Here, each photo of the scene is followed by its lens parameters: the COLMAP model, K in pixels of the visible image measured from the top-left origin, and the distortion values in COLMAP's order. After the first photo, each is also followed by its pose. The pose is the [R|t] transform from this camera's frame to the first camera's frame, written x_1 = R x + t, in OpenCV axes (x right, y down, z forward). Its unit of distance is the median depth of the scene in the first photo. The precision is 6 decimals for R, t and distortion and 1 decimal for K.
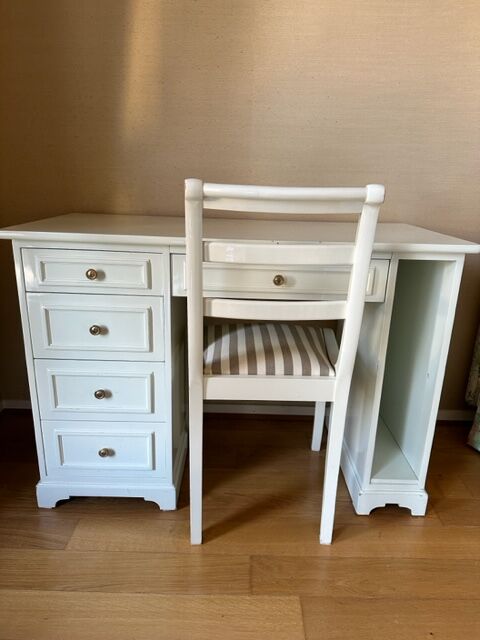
lens RADIAL K [[450.7, 0, 240.0], [0, 450.7, 320.0], [0, 0, 1]] dist [0.053360, -0.080701]
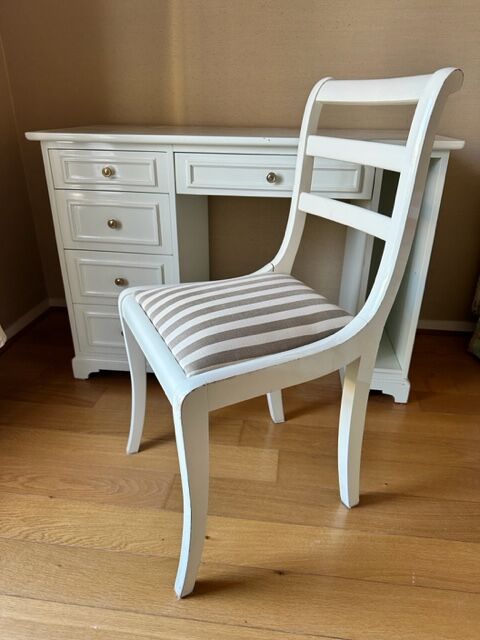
lens RADIAL K [[450.7, 0, 240.0], [0, 450.7, 320.0], [0, 0, 1]] dist [0.053360, -0.080701]
pose [[0.992504, 0.033269, -0.117598, 0.140330], [-0.017443, 0.990945, 0.133128, 0.100365], [0.120963, -0.130079, 0.984097, -0.121794]]
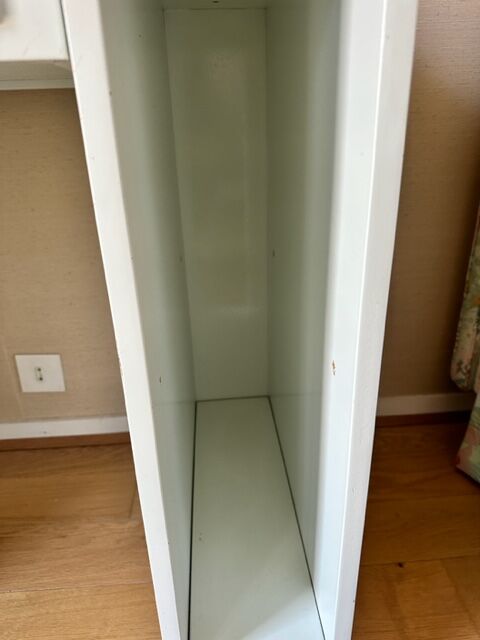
lens RADIAL K [[463.9, 0, 240.0], [0, 463.9, 320.0], [0, 0, 1]] dist [0.045744, -0.096465]
pose [[0.996615, -0.076540, 0.030001, 0.368777], [0.073370, 0.992731, 0.095402, 0.067197], [-0.037085, -0.092878, 0.994987, 0.732375]]
